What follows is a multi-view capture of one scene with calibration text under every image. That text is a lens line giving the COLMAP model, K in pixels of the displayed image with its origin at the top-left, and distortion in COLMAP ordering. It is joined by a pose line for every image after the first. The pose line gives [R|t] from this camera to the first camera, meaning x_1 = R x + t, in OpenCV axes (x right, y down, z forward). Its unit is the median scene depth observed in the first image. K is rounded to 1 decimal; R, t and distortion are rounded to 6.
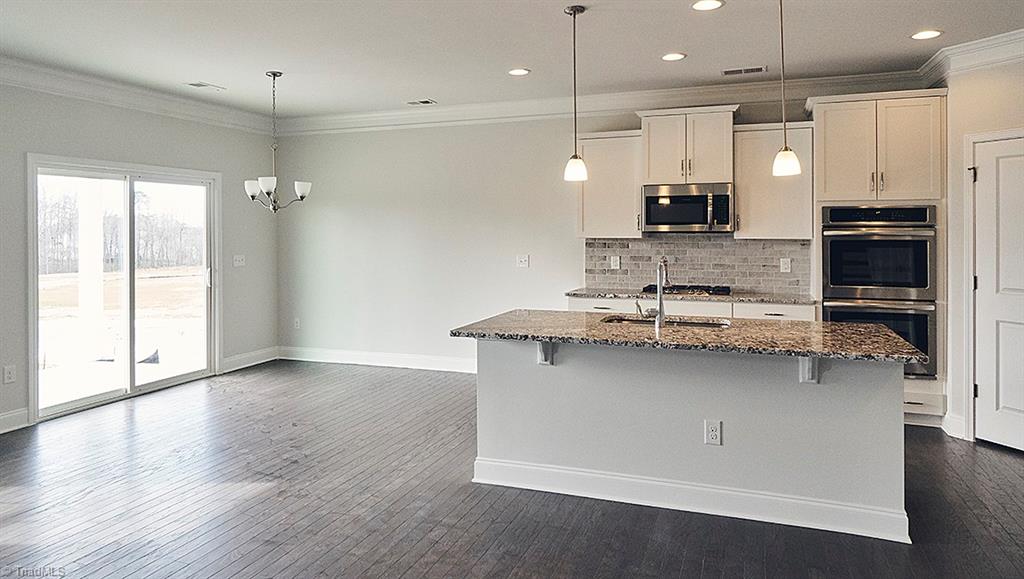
lens RADIAL K [[667.3, 0, 512.0], [0, 667.3, 226.9], [0, 0, 1]] dist [0.004214, 0.000060]
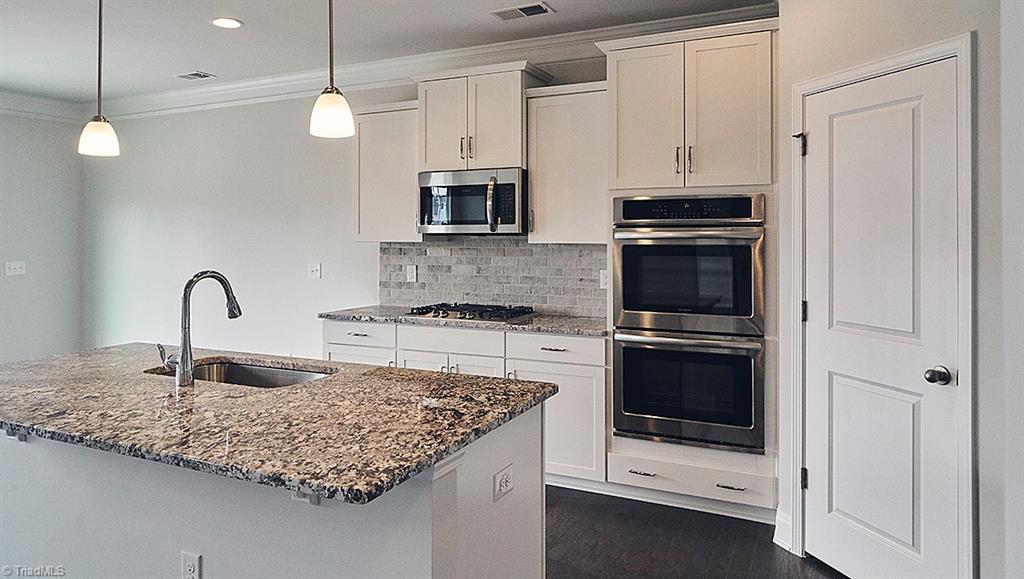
lens RADIAL K [[664.0, 0, 513.1], [0, 664.0, 229.4], [0, 0, 1]] dist [0.011941, -0.000137]
pose [[0.994957, -0.001892, -0.100283, 0.431755], [0.001679, 0.999996, -0.002205, 0.004631], [0.100286, 0.002026, 0.994957, 0.297323]]
